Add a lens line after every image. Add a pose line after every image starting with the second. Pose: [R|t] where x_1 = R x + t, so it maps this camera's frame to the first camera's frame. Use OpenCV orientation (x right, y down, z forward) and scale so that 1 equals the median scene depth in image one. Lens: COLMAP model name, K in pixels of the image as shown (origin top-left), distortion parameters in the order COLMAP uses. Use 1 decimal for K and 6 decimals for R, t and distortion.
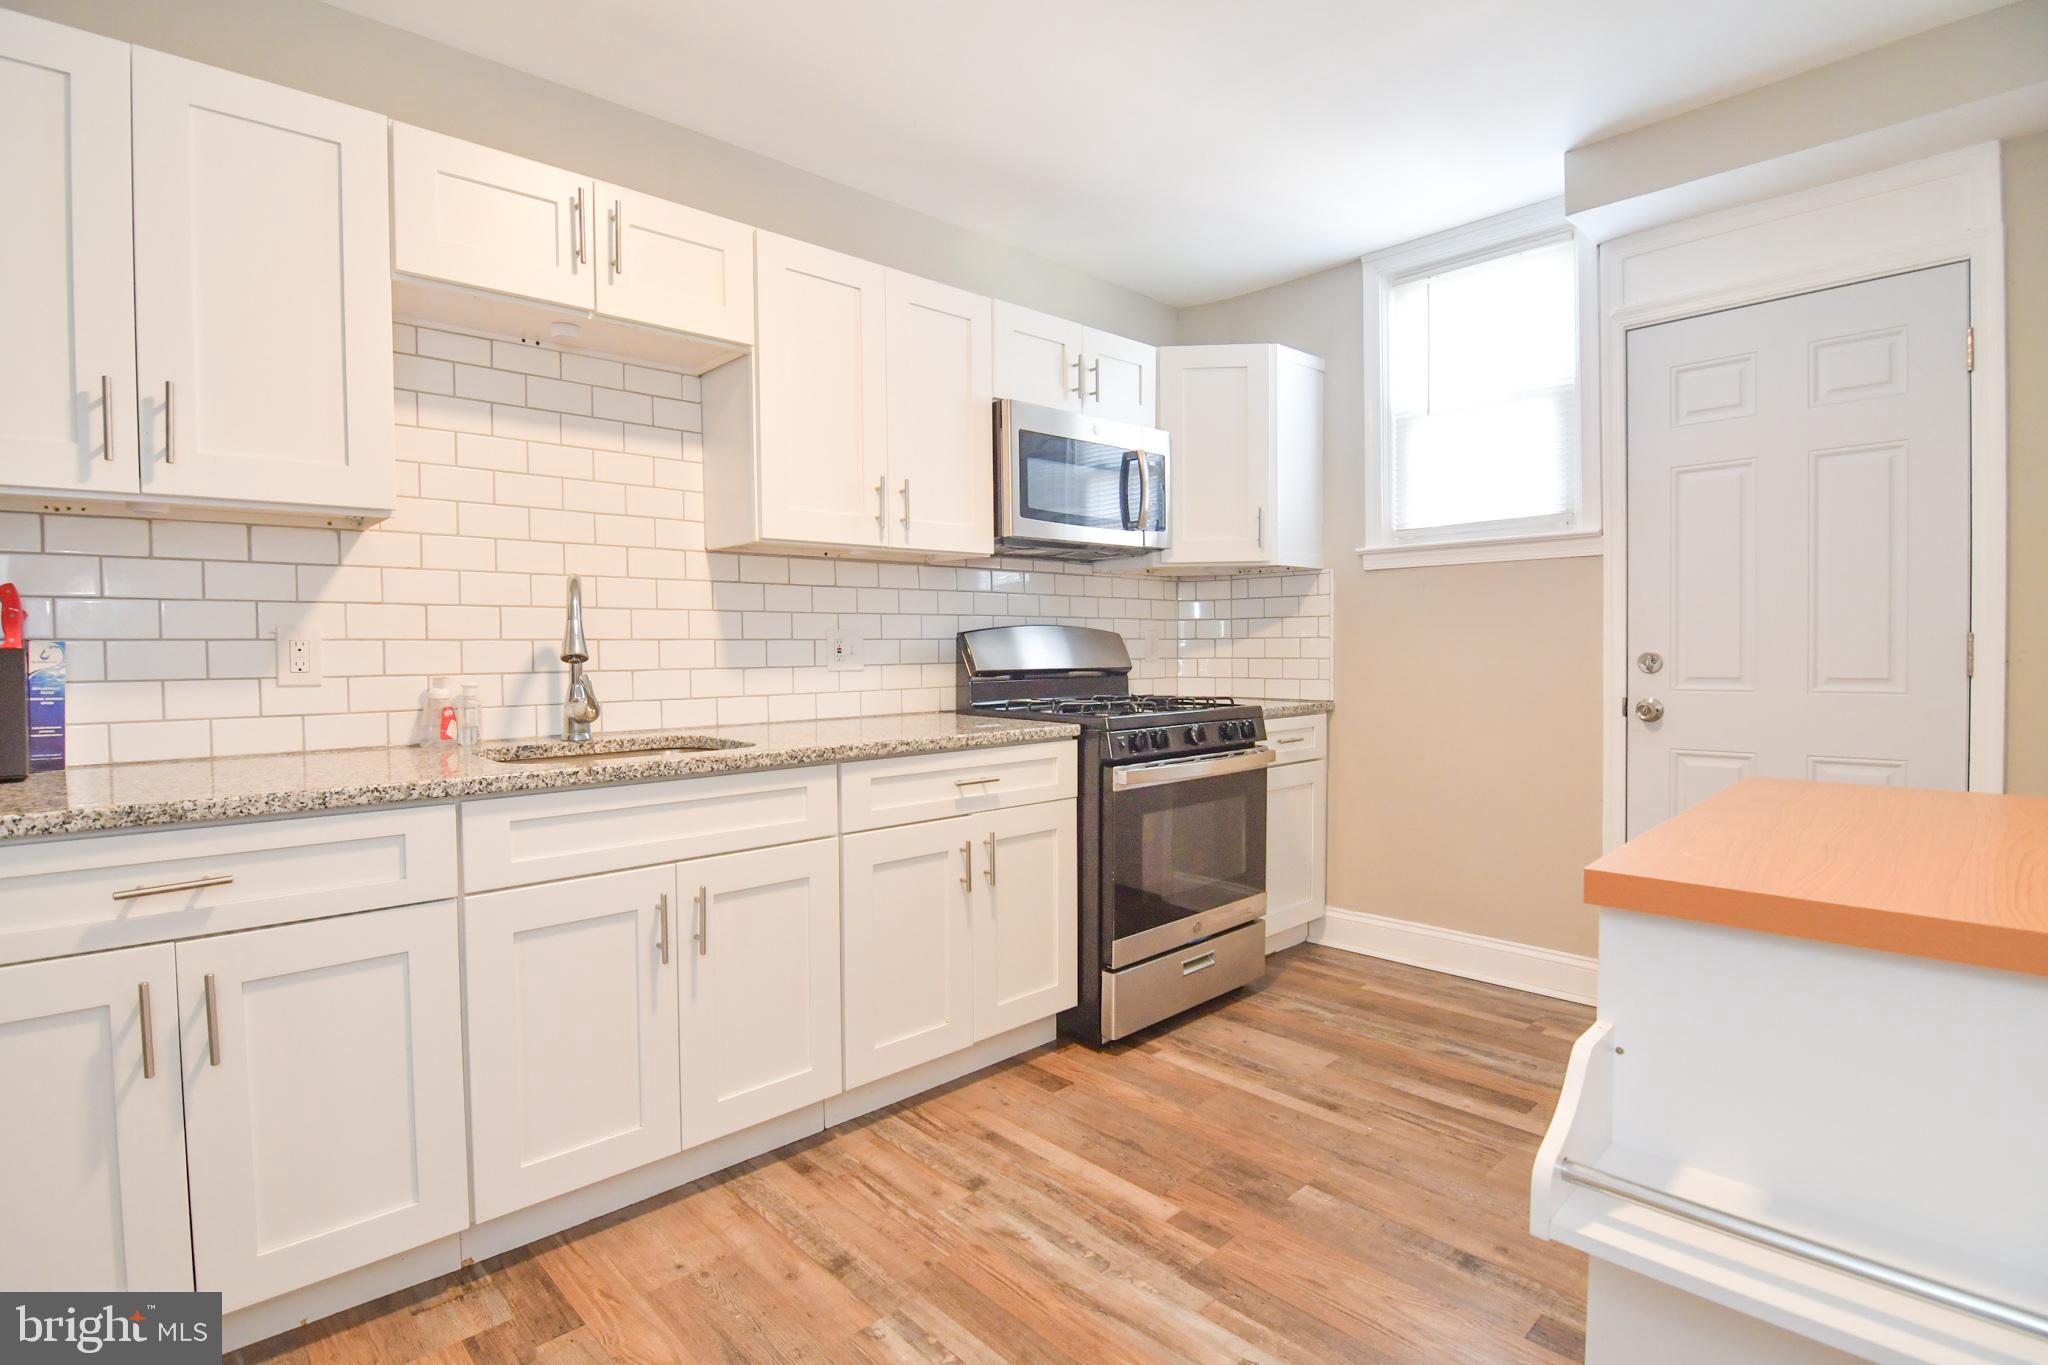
lens RADIAL K [[978.8, 0, 1009.4], [0, 978.8, 684.6], [0, 0, 1]] dist [-0.014245, -0.008188]
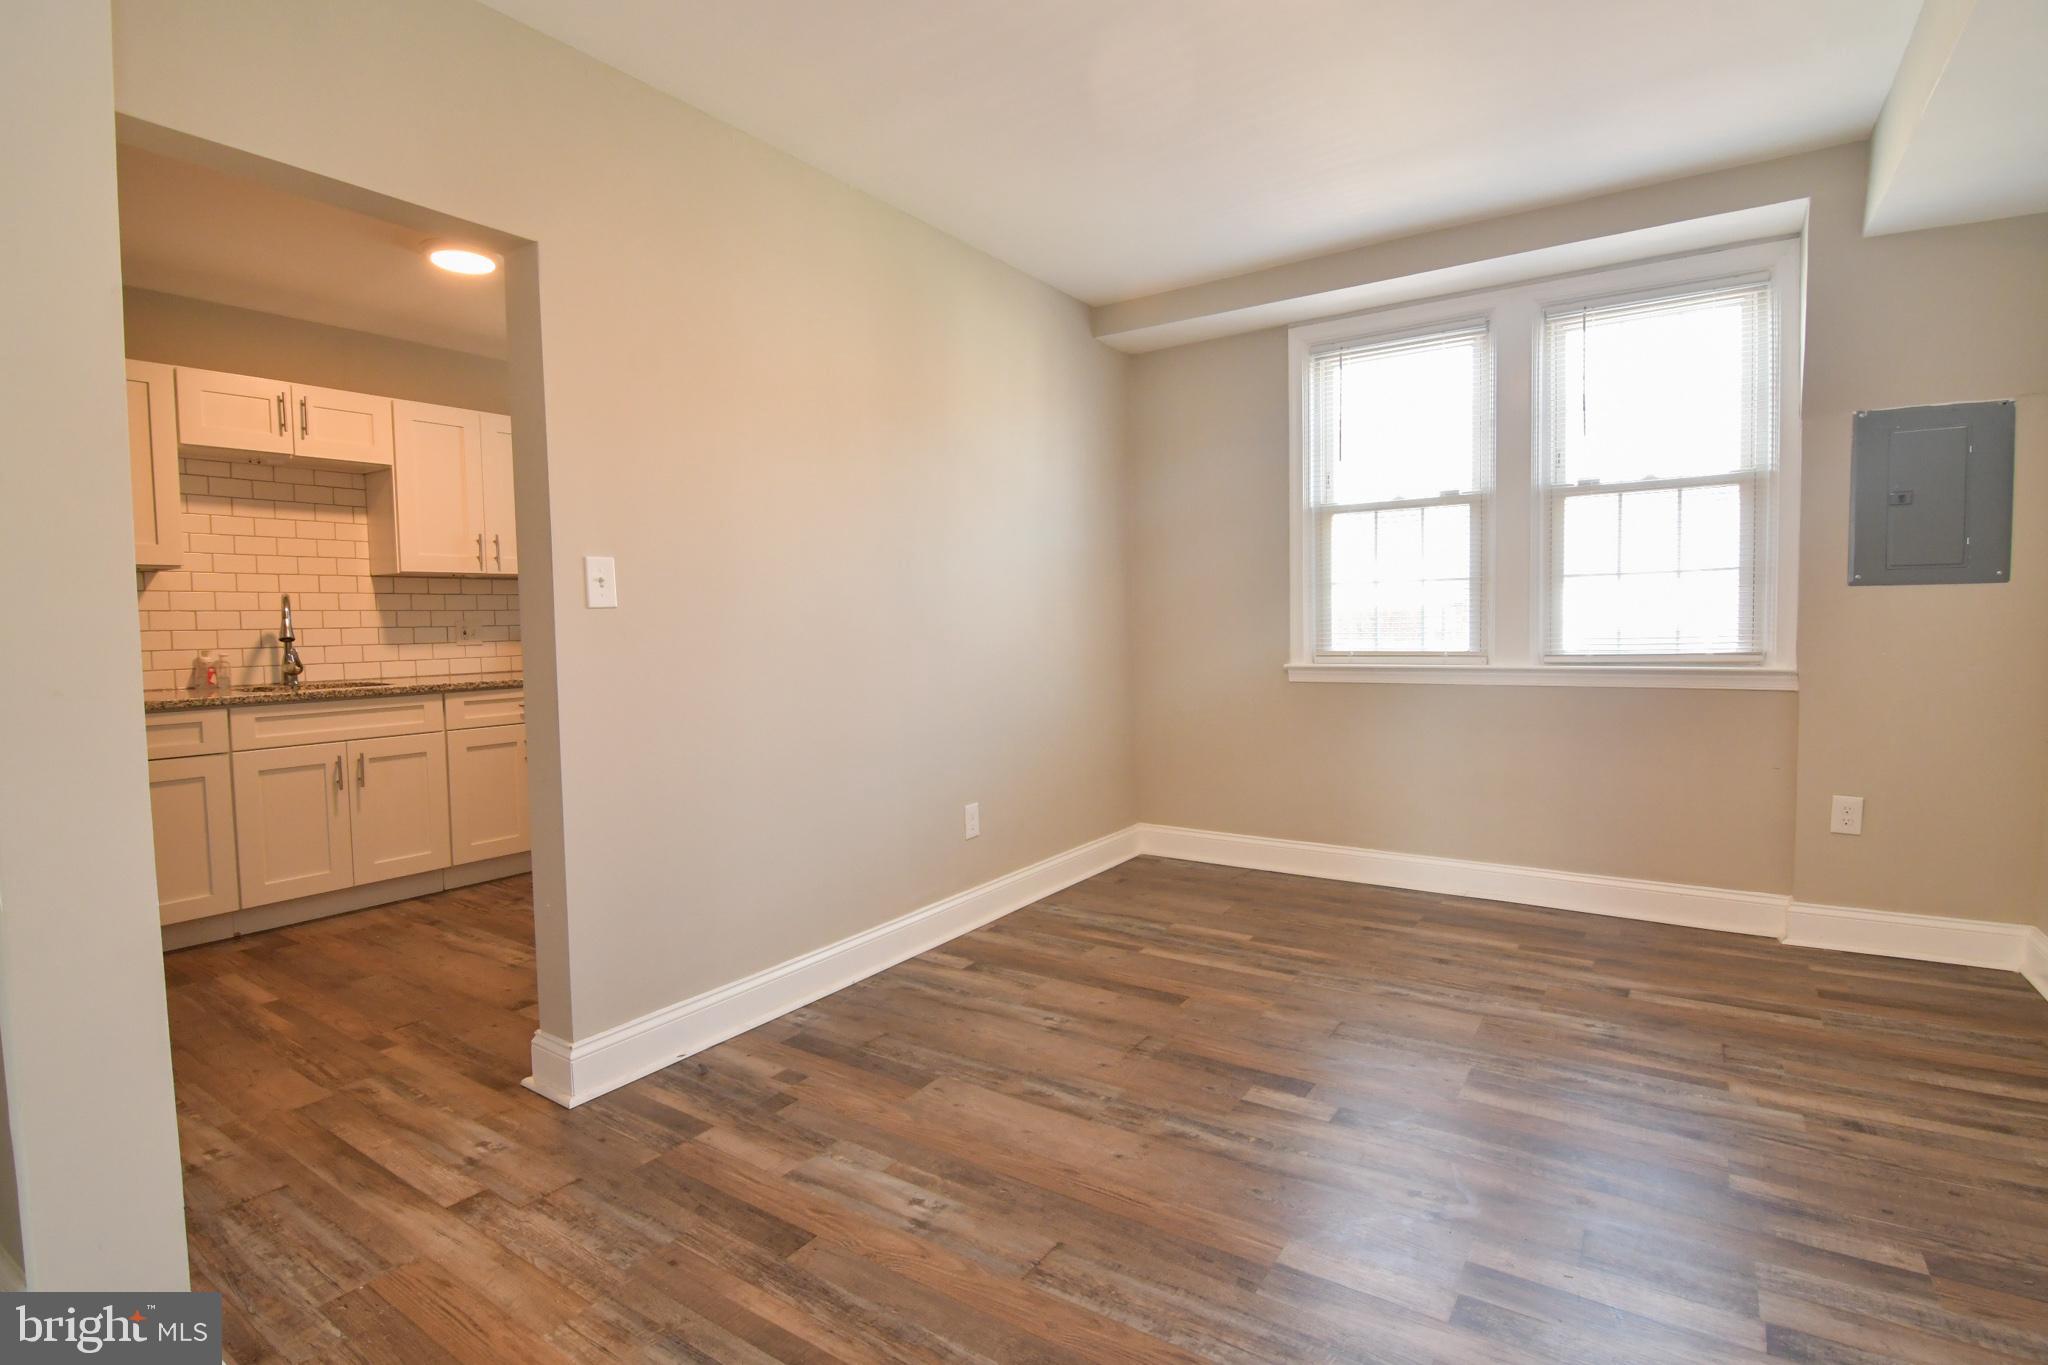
lens RADIAL K [[978.8, 0, 1005.5], [0, 978.8, 683.8], [0, 0, 1]] dist [-0.014245, -0.008188]
pose [[0.976675, -0.016181, 0.214111, 0.452039], [0.010059, 0.999510, 0.029653, 0.014772], [-0.214486, -0.026808, 0.976359, -1.002602]]
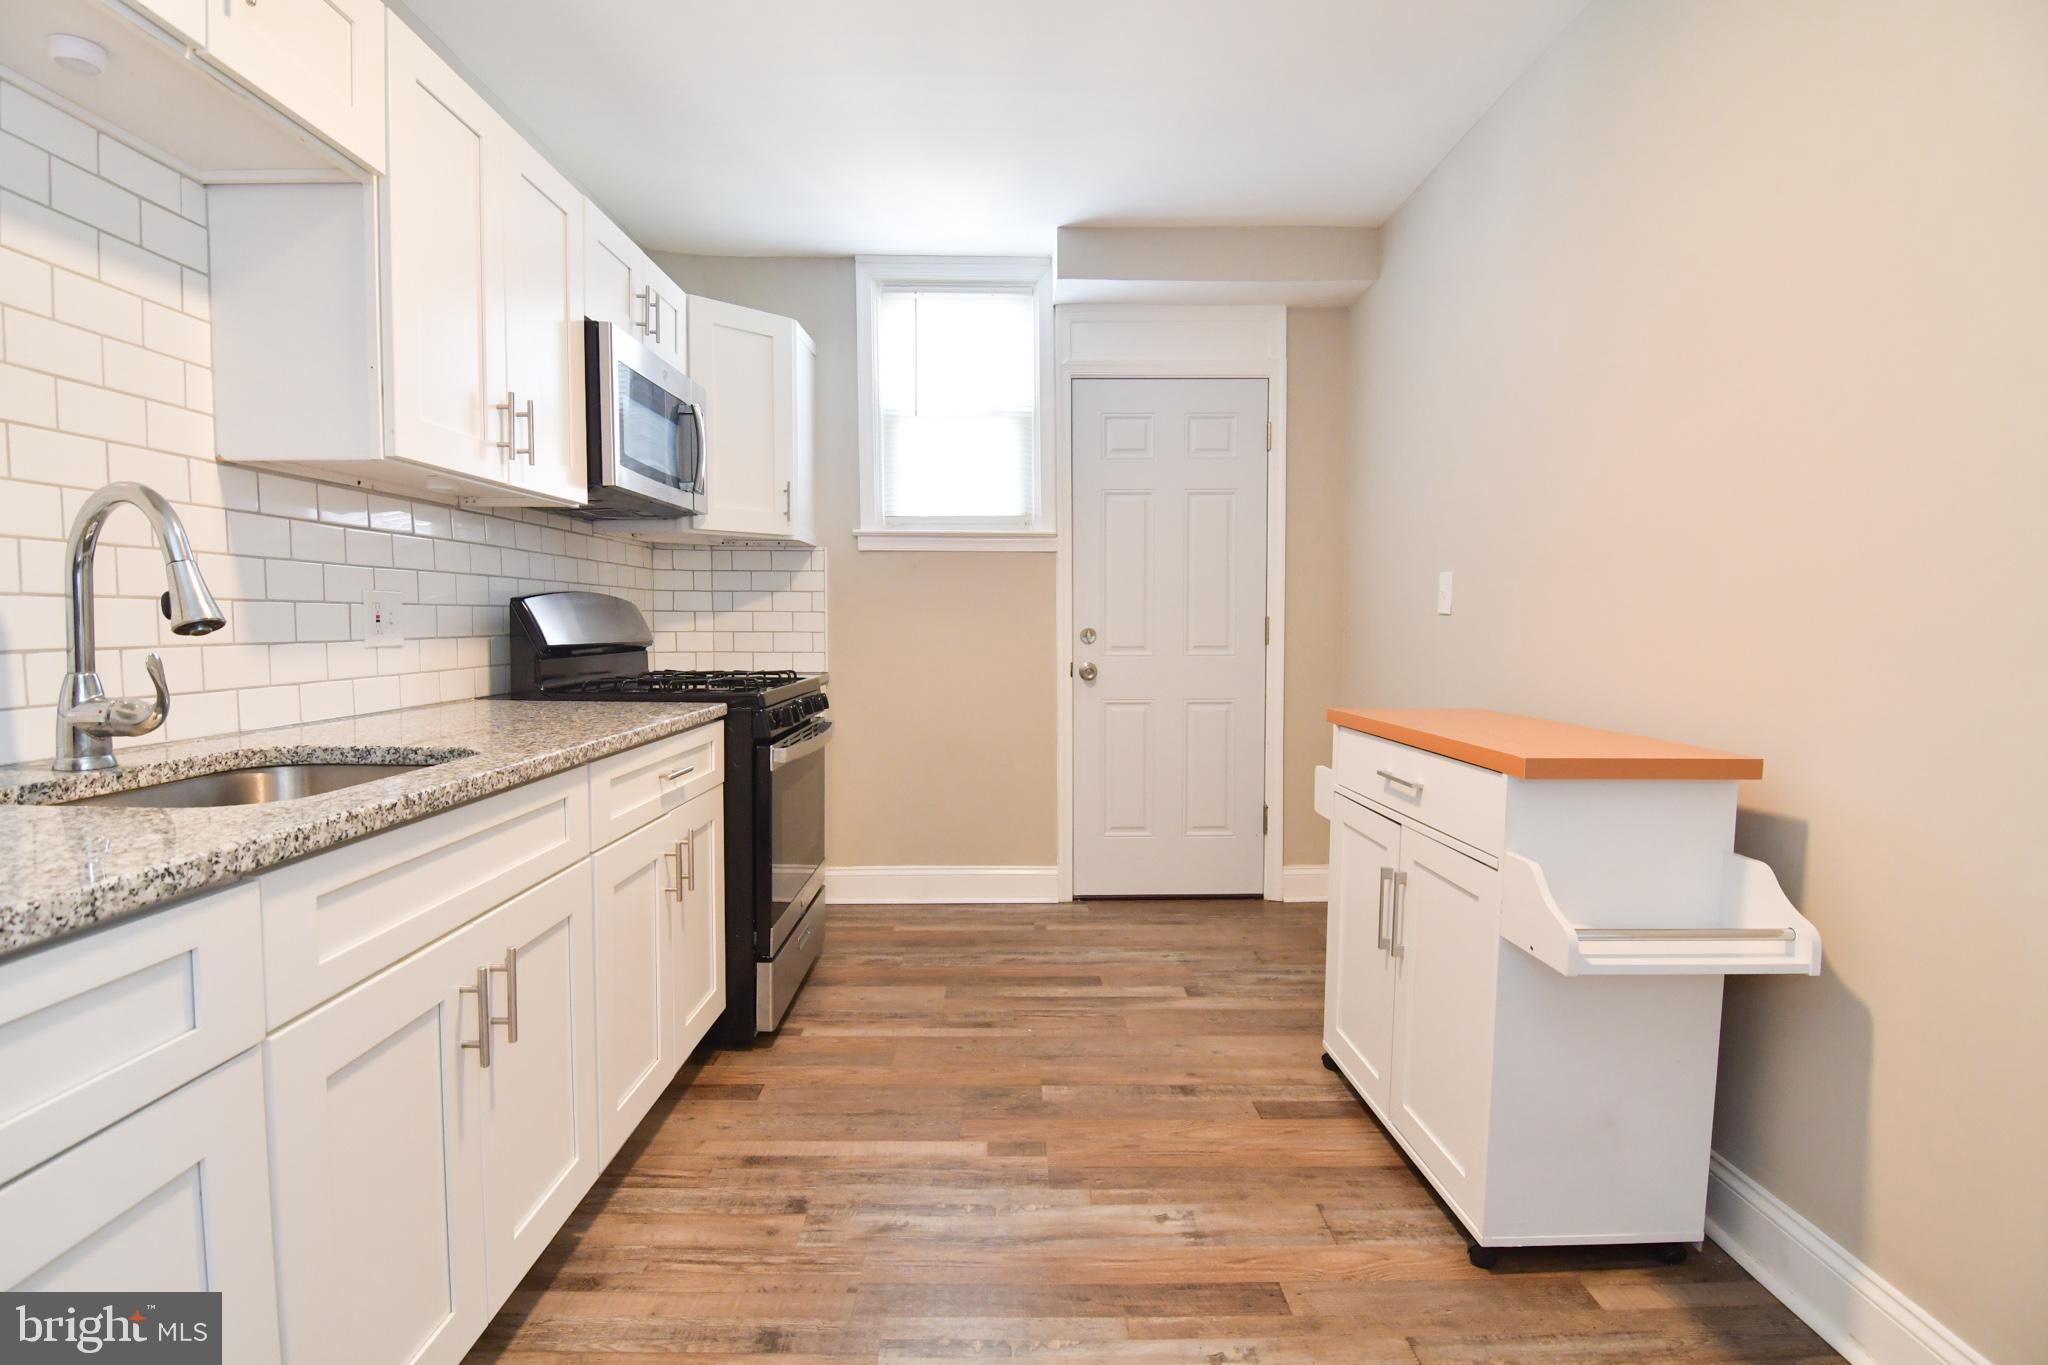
lens RADIAL K [[978.8, 0, 1017.8], [0, 978.8, 687.2], [0, 0, 1]] dist [-0.014245, -0.008188]
pose [[0.678597, -0.037986, 0.733528, -0.467403], [0.017913, 0.999221, 0.035174, -0.001354], [-0.734292, -0.010730, 0.678748, 0.201033]]
